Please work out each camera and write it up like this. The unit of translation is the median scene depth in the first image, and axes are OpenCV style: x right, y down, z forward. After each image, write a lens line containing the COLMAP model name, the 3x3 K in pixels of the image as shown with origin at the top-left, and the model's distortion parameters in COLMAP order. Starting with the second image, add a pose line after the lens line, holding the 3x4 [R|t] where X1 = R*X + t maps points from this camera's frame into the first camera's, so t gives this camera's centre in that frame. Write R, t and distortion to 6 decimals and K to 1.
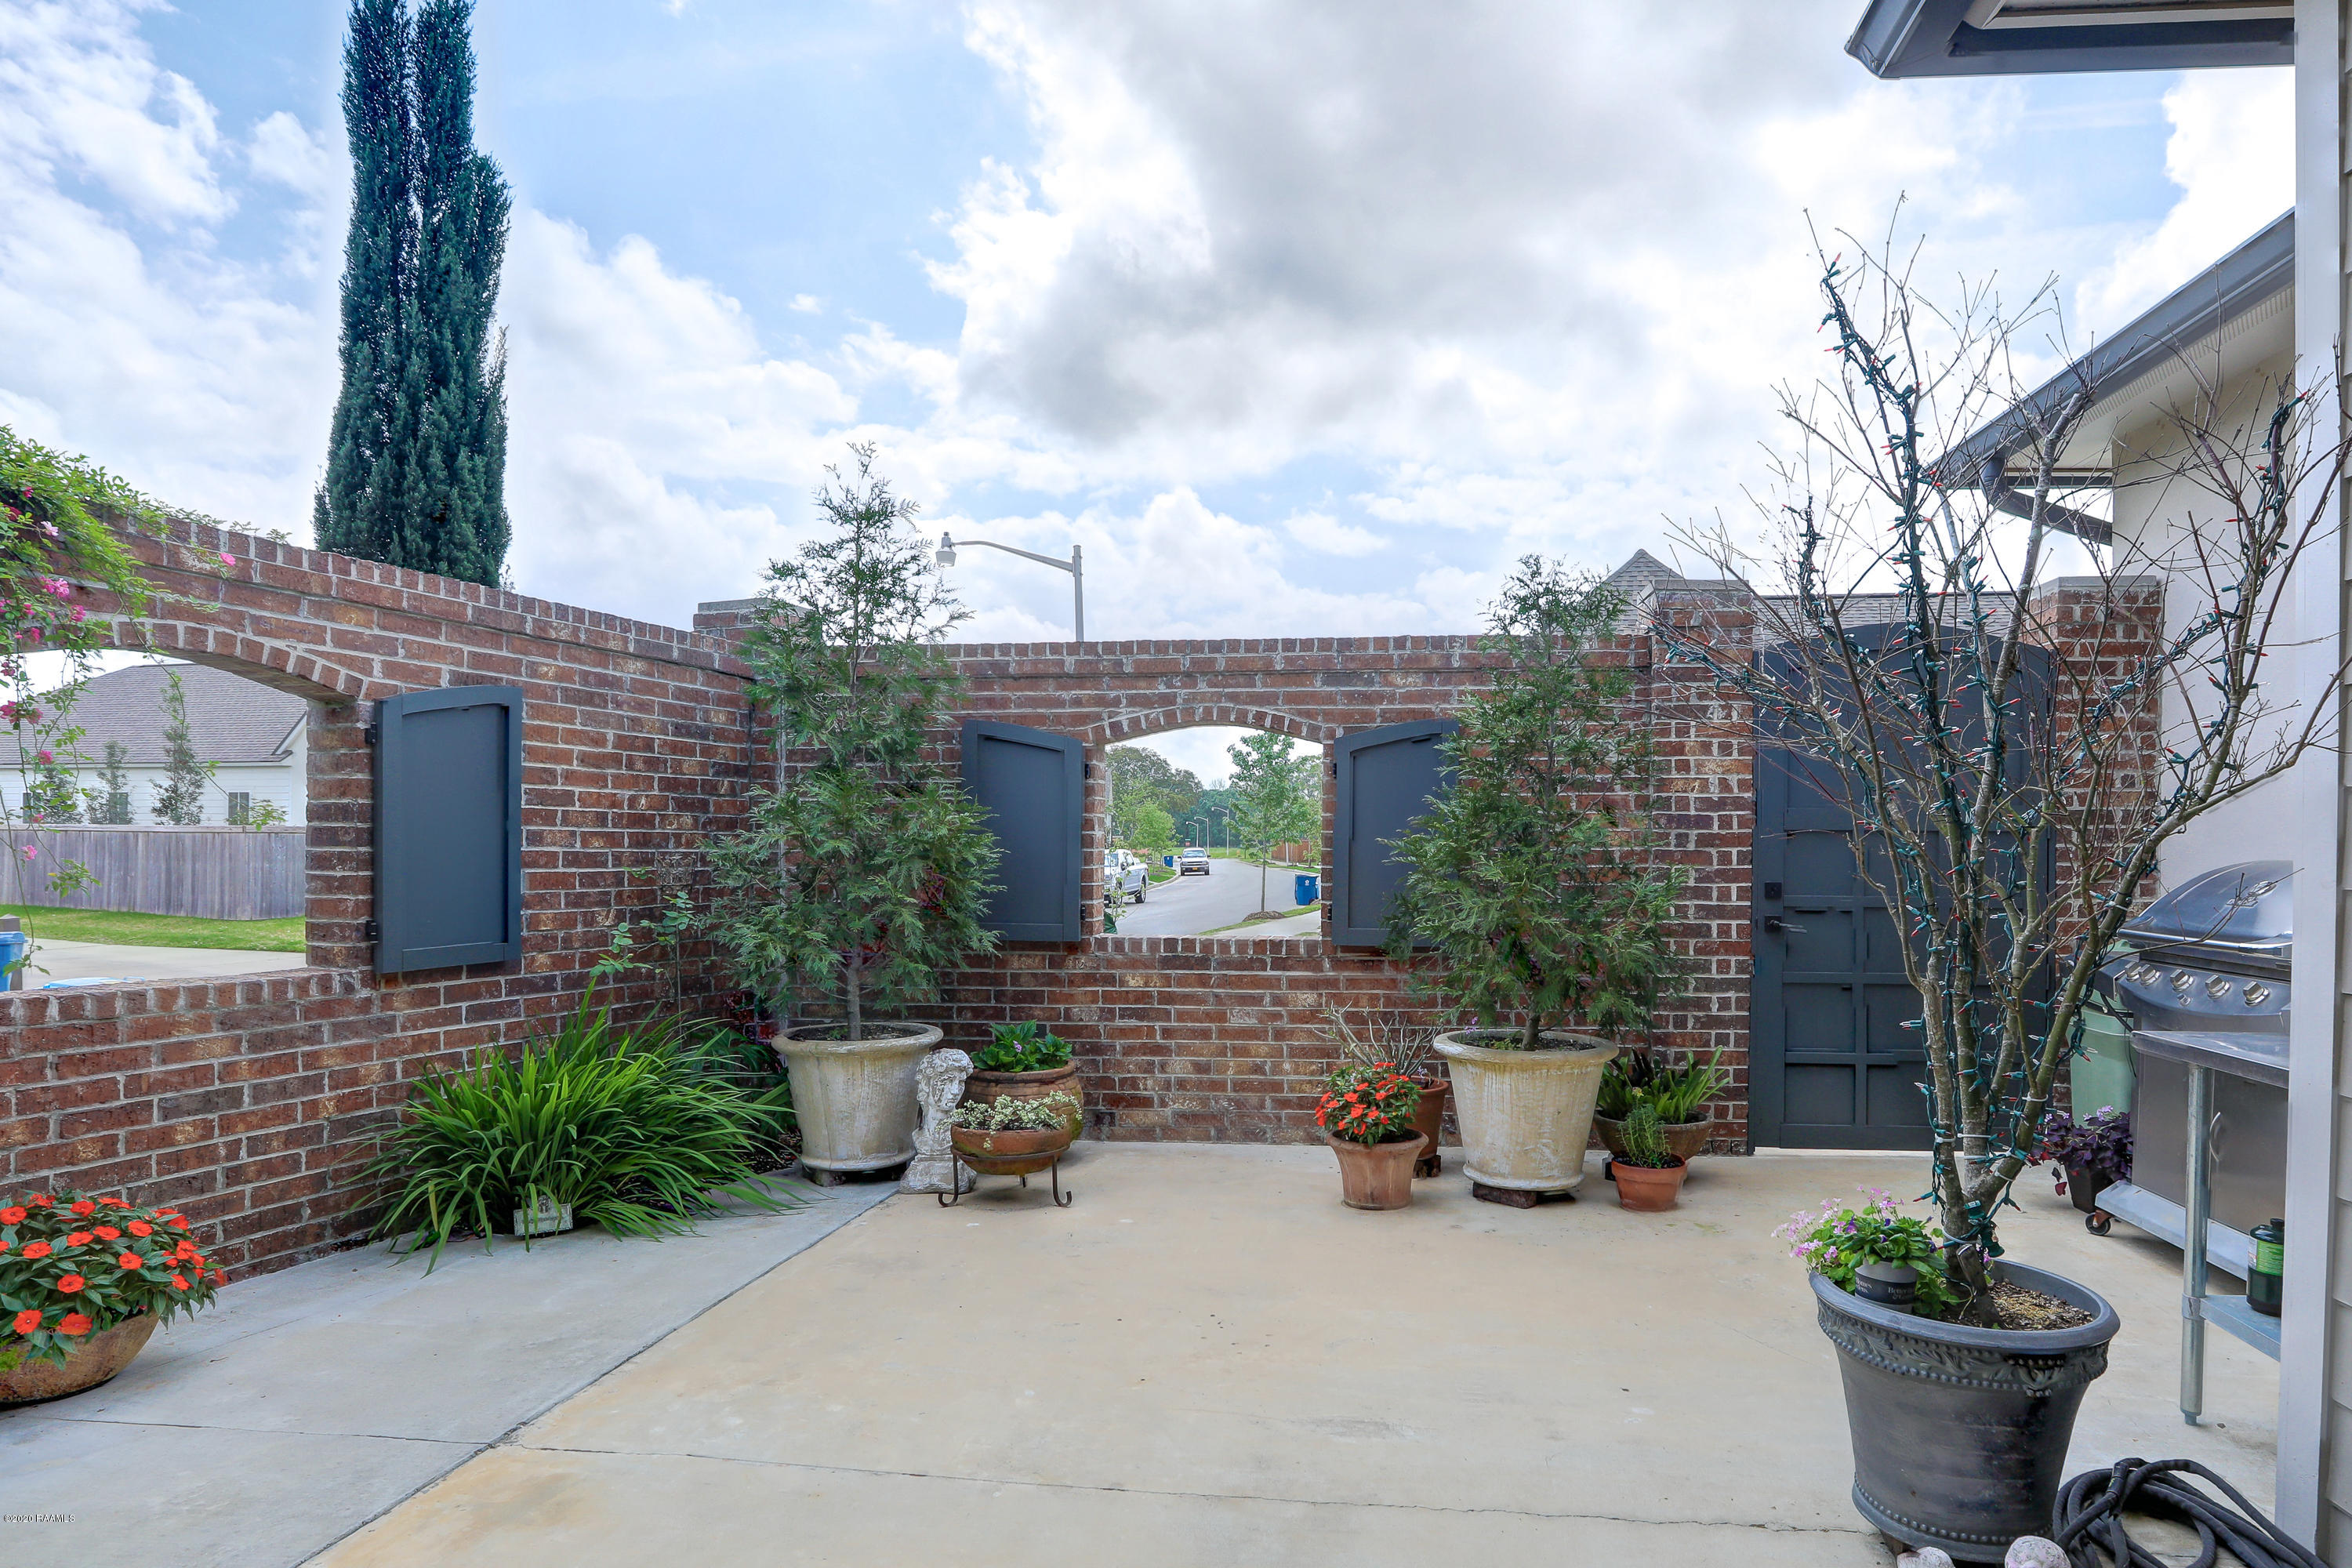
lens RADIAL K [[1300.9, 0, 1254.0], [0, 1300.9, 854.4], [0, 0, 1]] dist [-0.003002, 0.001174]
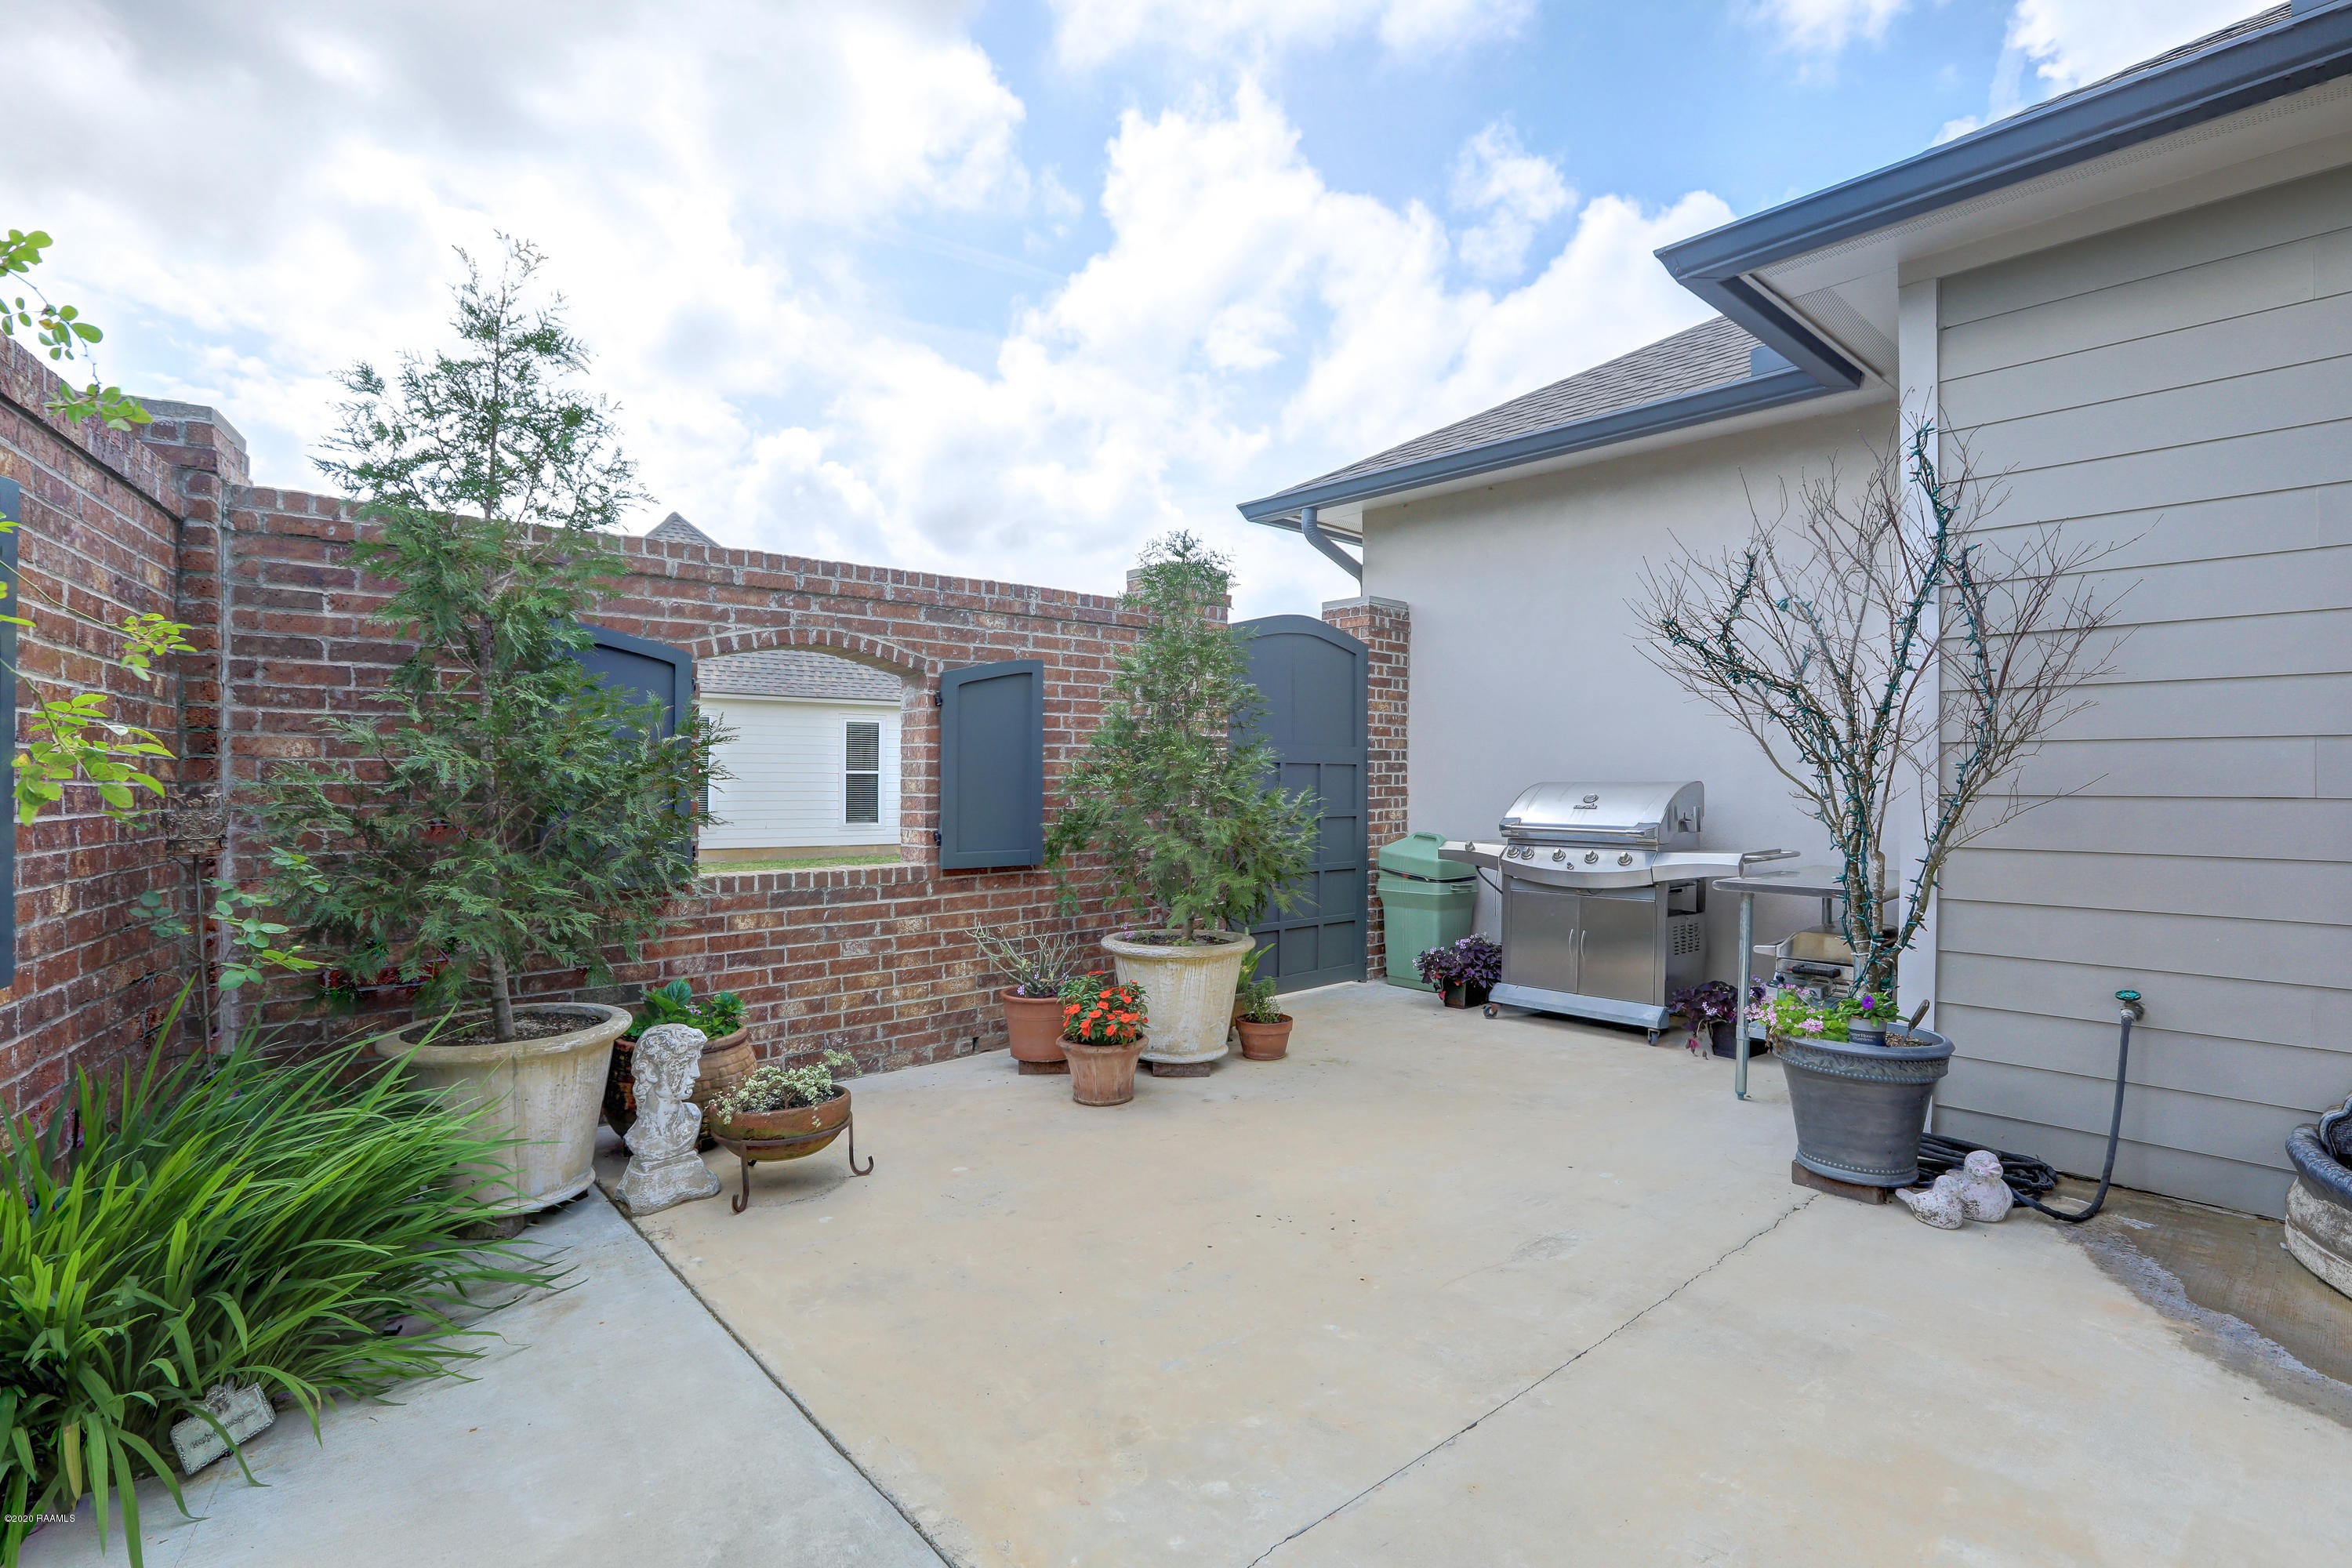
lens RADIAL K [[1098.8, 0, 1116.3], [0, 1098.8, 780.1], [0, 0, 1]] dist [-0.026076, 0.005535]
pose [[0.702380, -0.005561, 0.711780, -0.460084], [0.006996, 0.999975, 0.000910, -0.001808], [-0.711768, 0.004341, 0.702401, 0.277735]]
